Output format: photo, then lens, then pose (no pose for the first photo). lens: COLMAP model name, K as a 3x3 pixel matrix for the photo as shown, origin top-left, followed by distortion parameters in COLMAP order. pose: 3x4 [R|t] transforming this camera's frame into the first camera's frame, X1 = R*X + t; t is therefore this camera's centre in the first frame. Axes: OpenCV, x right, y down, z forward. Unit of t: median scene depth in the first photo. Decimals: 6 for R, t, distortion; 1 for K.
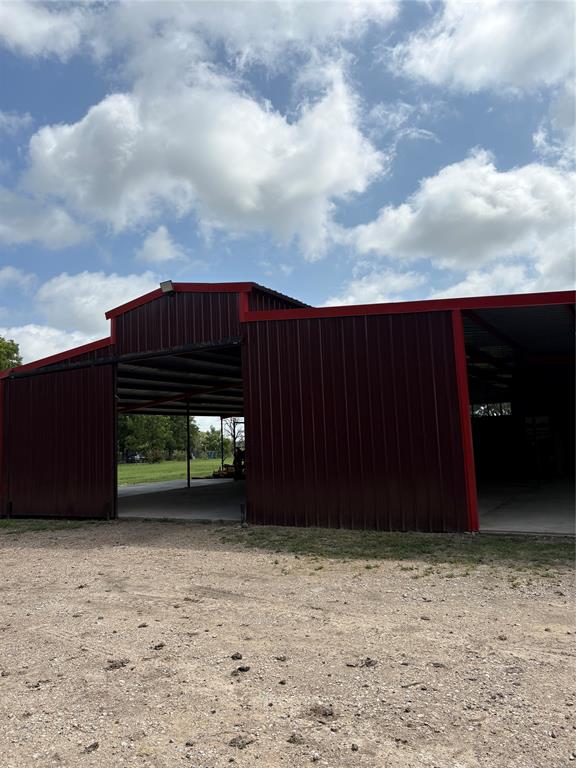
lens RADIAL K [[595.8, 0, 287.2], [0, 595.8, 381.1], [0, 0, 1]] dist [0.033798, 0.036920]
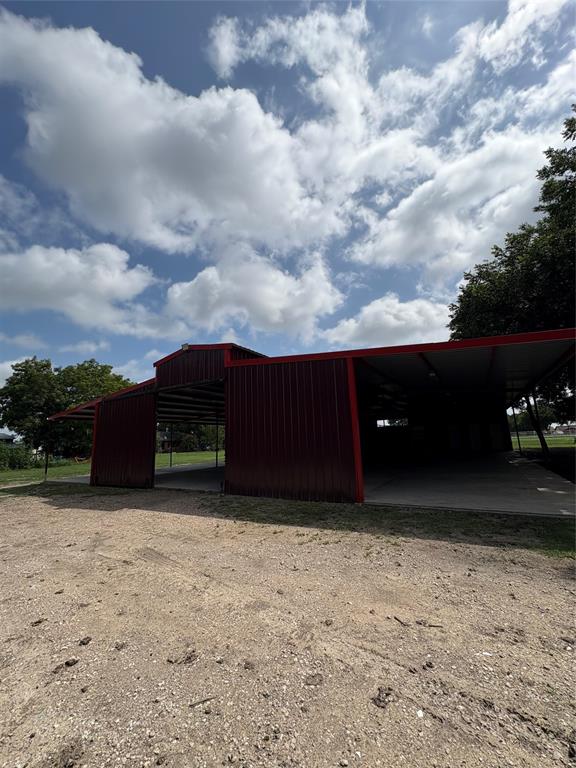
lens RADIAL K [[304.8, 0, 288.7], [0, 304.8, 368.2], [0, 0, 1]] dist [0.018106, -0.001674]
pose [[0.999592, -0.001594, -0.028522, 0.110782], [-0.002188, 0.991237, -0.132076, 0.013949], [0.028483, 0.132085, 0.990829, 0.139037]]
